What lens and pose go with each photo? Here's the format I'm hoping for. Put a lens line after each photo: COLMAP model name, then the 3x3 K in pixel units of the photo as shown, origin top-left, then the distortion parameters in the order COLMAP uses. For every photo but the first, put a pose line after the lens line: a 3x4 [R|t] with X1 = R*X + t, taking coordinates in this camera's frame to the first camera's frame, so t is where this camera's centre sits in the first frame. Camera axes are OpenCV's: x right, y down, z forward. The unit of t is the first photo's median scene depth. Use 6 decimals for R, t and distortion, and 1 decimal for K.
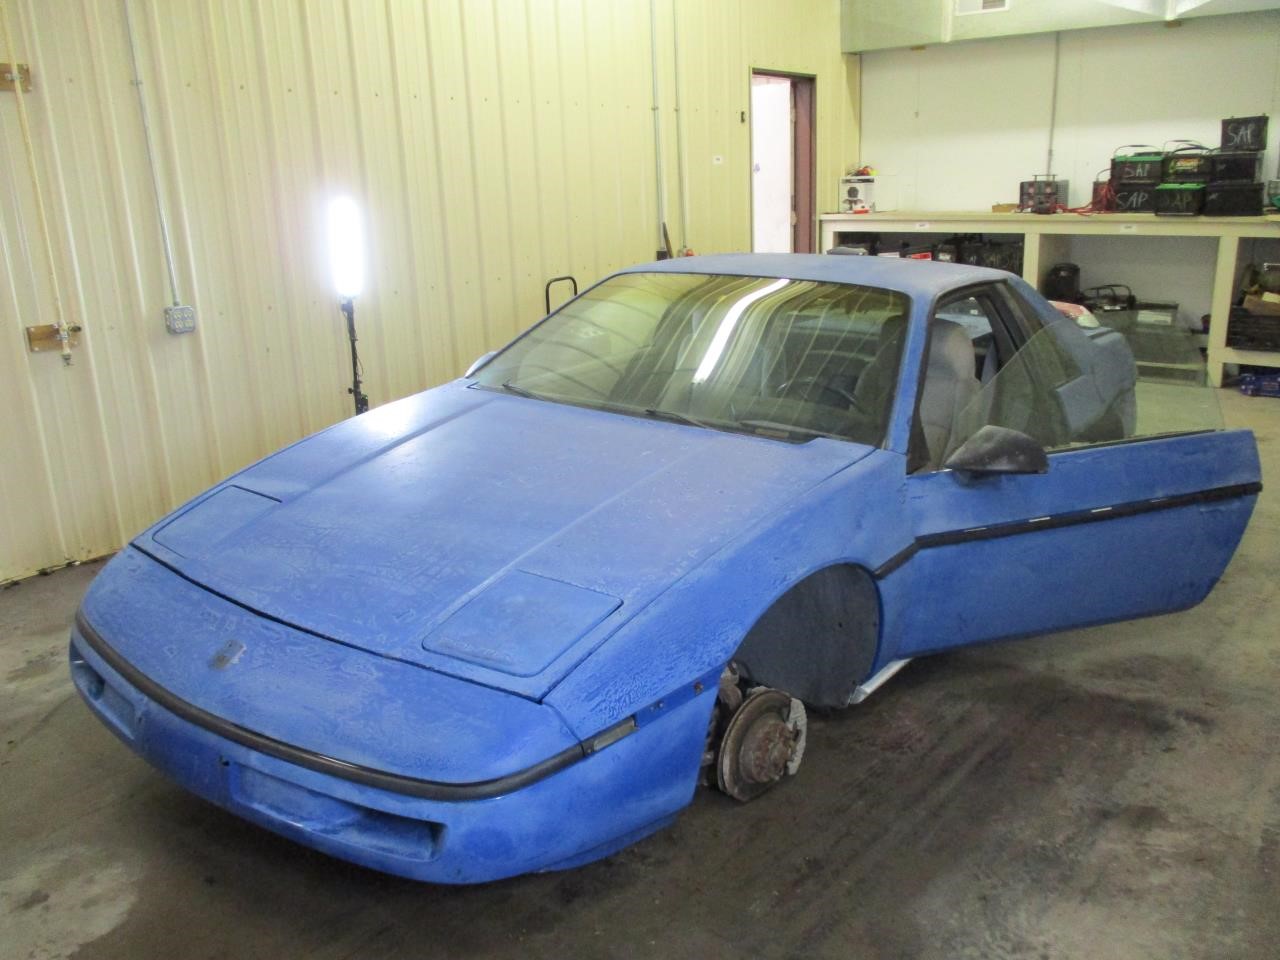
lens RADIAL K [[1063.9, 0, 640.4], [0, 1063.9, 473.7], [0, 0, 1]] dist [-0.000331, -0.001039]
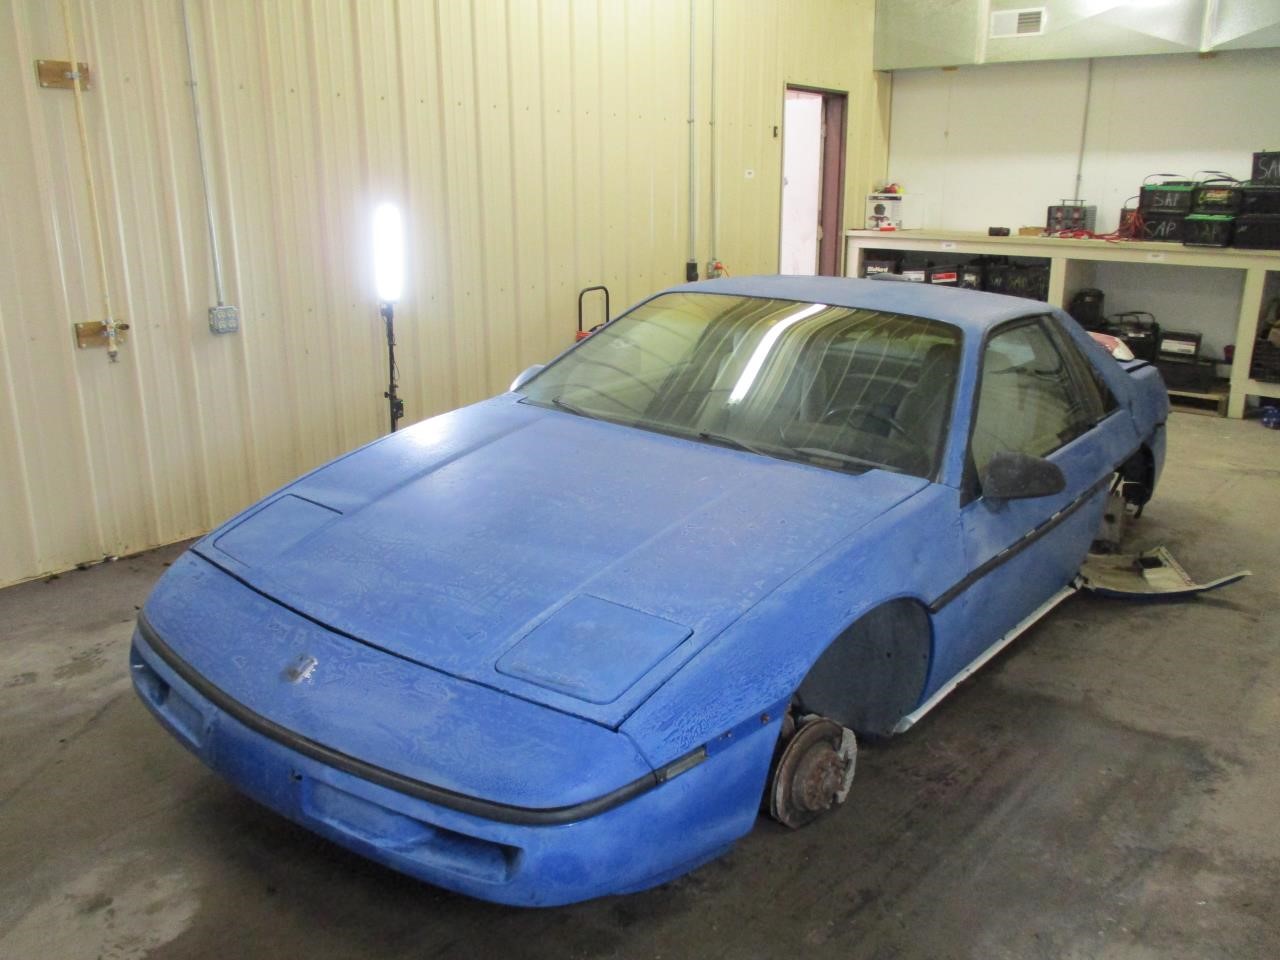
lens RADIAL K [[1063.9, 0, 641.5], [0, 1063.9, 474.3], [0, 0, 1]] dist [-0.000331, -0.001039]
pose [[0.999334, 0.036480, 0.000549, -0.046311], [-0.036480, 0.999334, -0.000491, -0.017568], [-0.000566, 0.000471, 1.000000, -0.009589]]
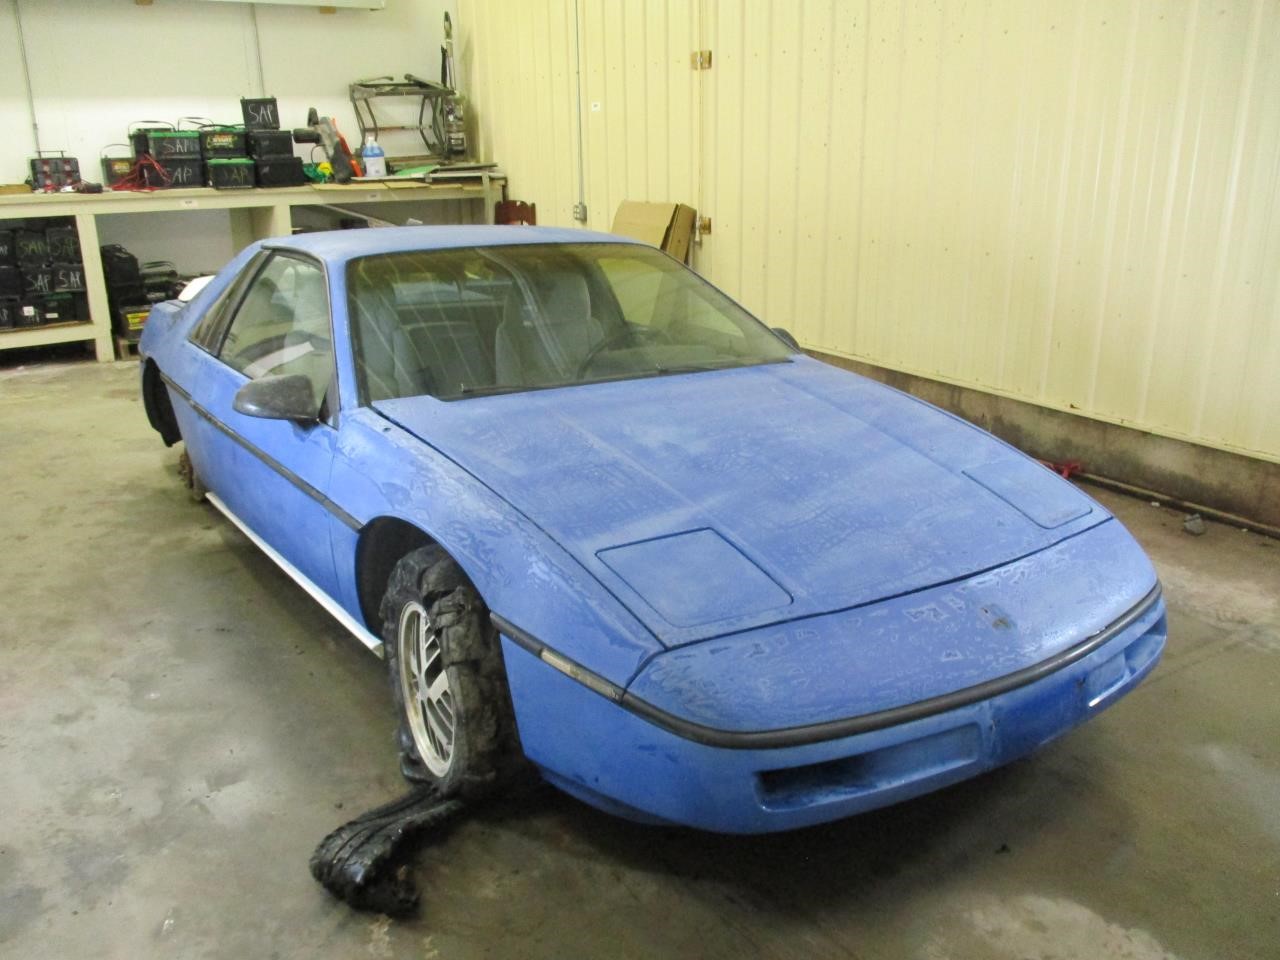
lens RADIAL K [[1063.9, 0, 641.2], [0, 1063.9, 486.9], [0, 0, 1]] dist [-0.000331, -0.001039]
pose [[0.340269, -0.280558, 0.897499, -0.902867], [0.259067, 0.945485, 0.197338, -0.149218], [-0.903936, 0.165364, 0.394403, 0.597791]]
